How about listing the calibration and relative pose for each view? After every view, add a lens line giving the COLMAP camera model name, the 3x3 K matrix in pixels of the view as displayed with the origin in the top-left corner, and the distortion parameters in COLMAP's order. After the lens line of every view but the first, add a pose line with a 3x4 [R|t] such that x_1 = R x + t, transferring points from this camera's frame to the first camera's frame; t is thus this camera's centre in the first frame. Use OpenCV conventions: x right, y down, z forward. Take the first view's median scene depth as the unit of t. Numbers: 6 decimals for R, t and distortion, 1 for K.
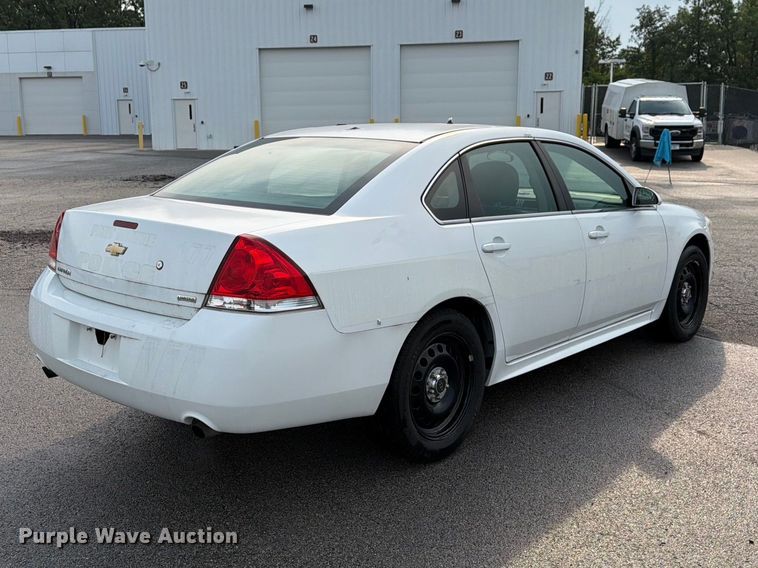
lens RADIAL K [[1120.7, 0, 379.0], [0, 1120.7, 284.0], [0, 0, 1]] dist [0.165778, -0.087436]
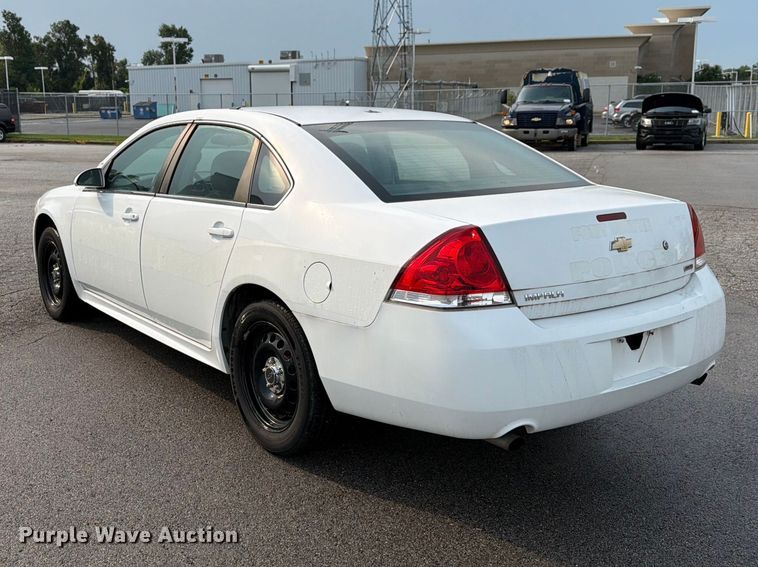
lens RADIAL K [[1028.1, 0, 379.0], [0, 1028.1, 283.5], [0, 0, 1]] dist [0.033843, -0.063172]
pose [[0.011059, -0.182393, 0.983163, -0.443877], [0.148163, 0.972669, 0.178780, -0.074591], [-0.988901, 0.143691, 0.037781, 0.491046]]
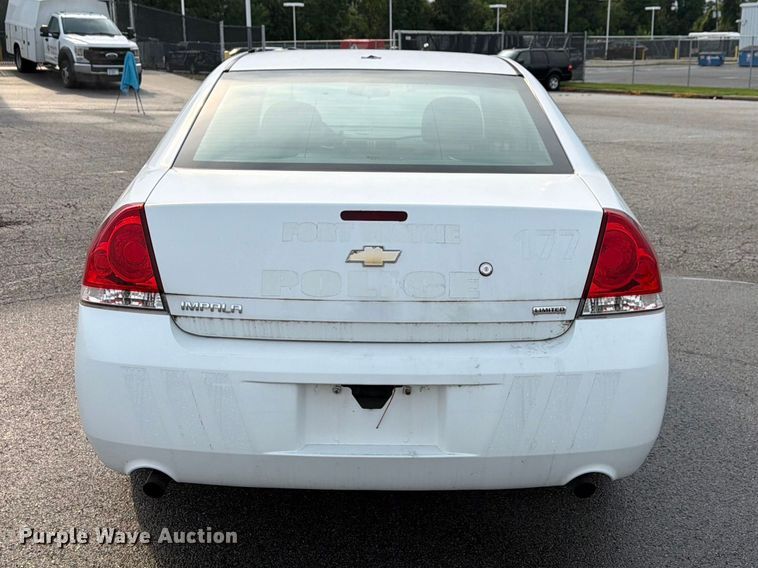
lens RADIAL K [[1120.7, 0, 379.0], [0, 1120.7, 284.0], [0, 0, 1]] dist [0.165778, -0.087436]
pose [[0.654710, -0.158854, 0.738999, -0.294717], [0.107173, 0.987299, 0.117280, -0.037545], [-0.748244, 0.002417, 0.663419, 0.243817]]
